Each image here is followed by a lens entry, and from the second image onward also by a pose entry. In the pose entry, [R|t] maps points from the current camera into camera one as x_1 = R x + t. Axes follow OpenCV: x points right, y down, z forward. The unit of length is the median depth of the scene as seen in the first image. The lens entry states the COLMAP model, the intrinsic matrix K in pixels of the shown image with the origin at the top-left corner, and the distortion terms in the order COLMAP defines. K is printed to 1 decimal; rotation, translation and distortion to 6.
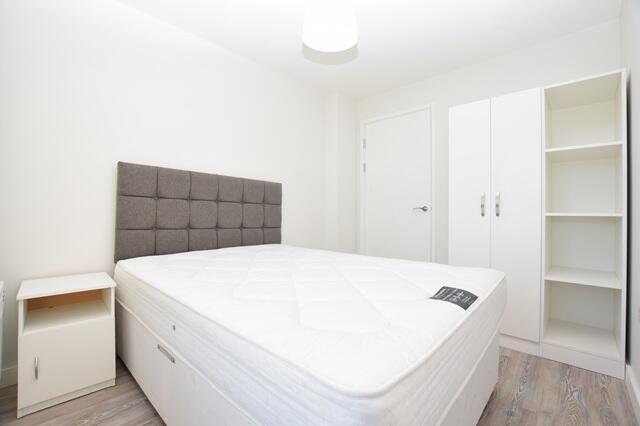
lens RADIAL K [[305.6, 0, 320.6], [0, 305.6, 221.5], [0, 0, 1]] dist [-0.001033, -0.000198]
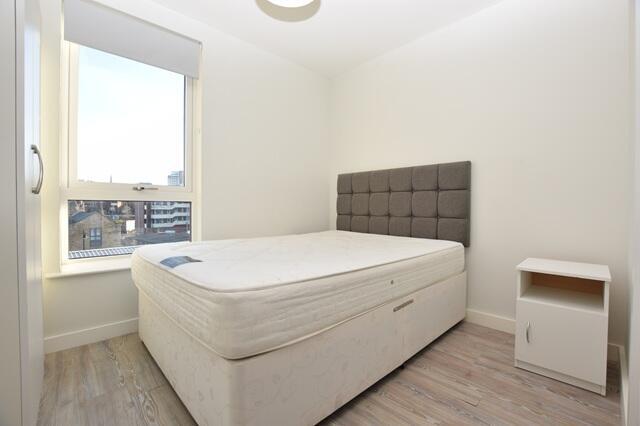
lens RADIAL K [[291.5, 0, 320.0], [0, 291.5, 213.0], [0, 0, 1]] dist [-0.002990, -0.000678]
pose [[-0.113397, 0.016626, -0.993411, 0.687980], [-0.003884, 0.999845, 0.017177, -0.006633], [0.993542, 0.005806, -0.113314, 0.783368]]
